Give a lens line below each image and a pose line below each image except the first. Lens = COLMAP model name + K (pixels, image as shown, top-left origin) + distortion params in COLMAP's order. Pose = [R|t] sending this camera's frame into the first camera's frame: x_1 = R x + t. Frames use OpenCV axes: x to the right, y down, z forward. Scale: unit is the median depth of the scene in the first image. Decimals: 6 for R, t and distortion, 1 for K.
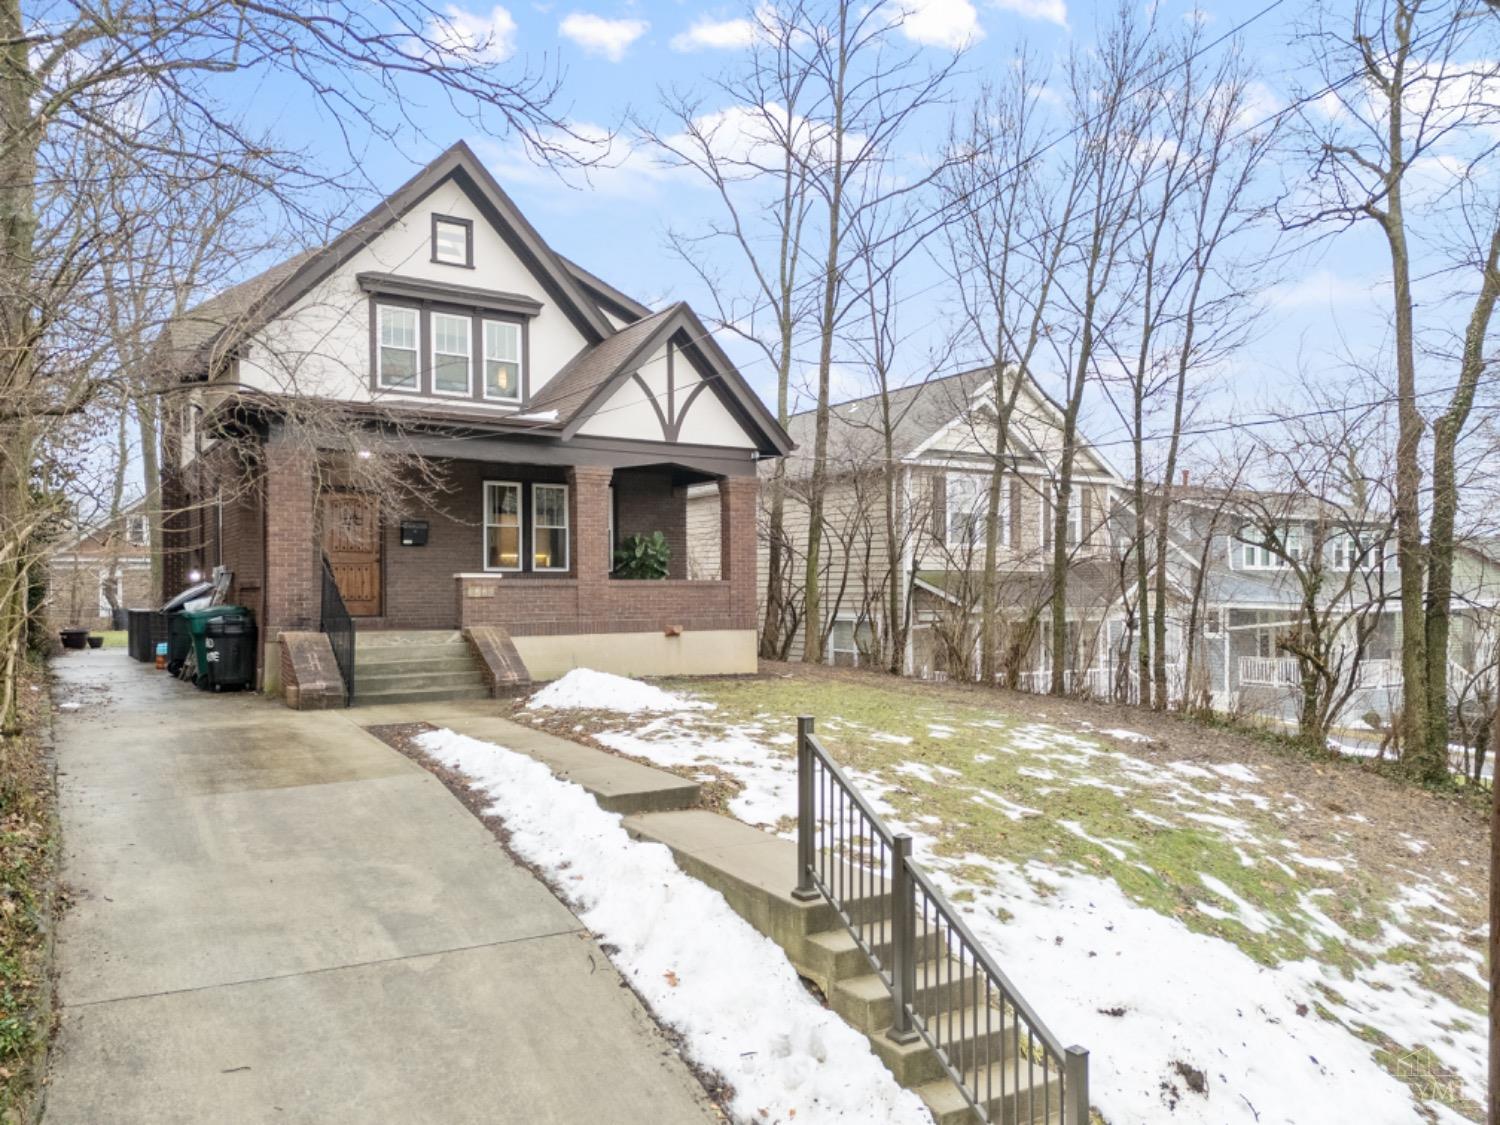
lens RADIAL K [[1091.7, 0, 750.0], [0, 1091.7, 562.5], [0, 0, 1]] dist [0.048164, -0.001834]
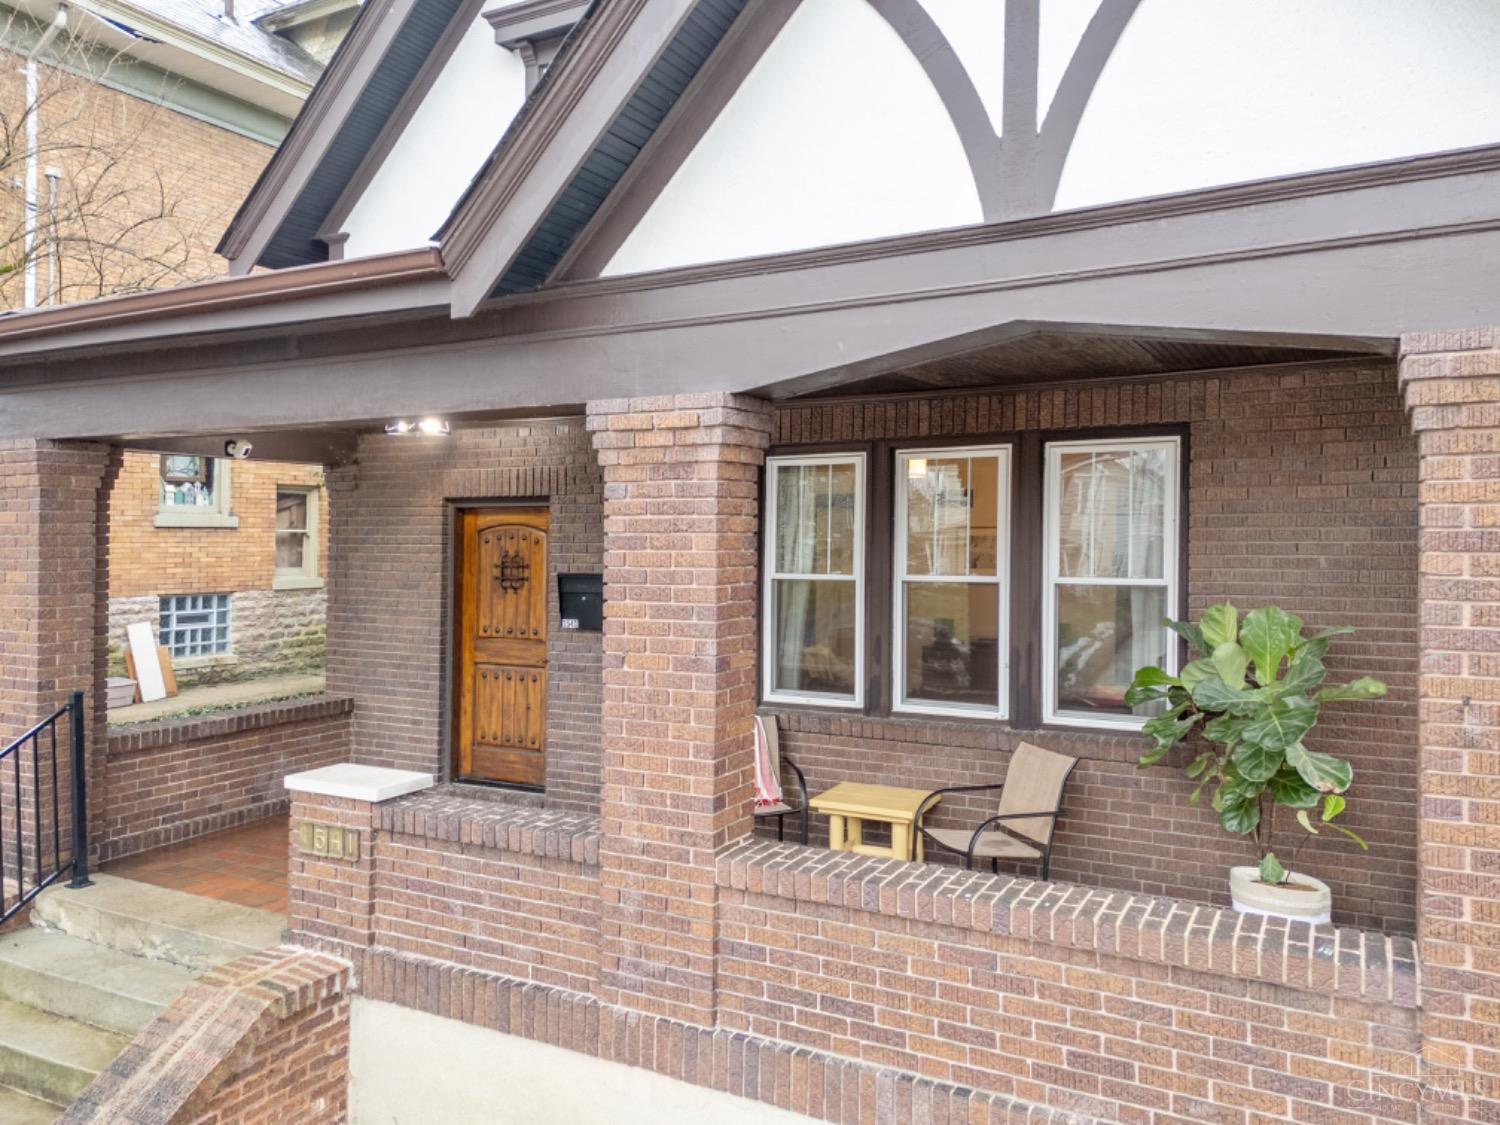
lens RADIAL K [[1091.7, 0, 750.0], [0, 1091.7, 562.5], [0, 0, 1]] dist [0.048164, -0.001834]
pose [[0.481881, 0.025972, -0.875852, 0.081950], [0.027954, 0.998596, 0.044992, -0.058593], [0.875791, -0.046164, 0.480479, 0.862984]]
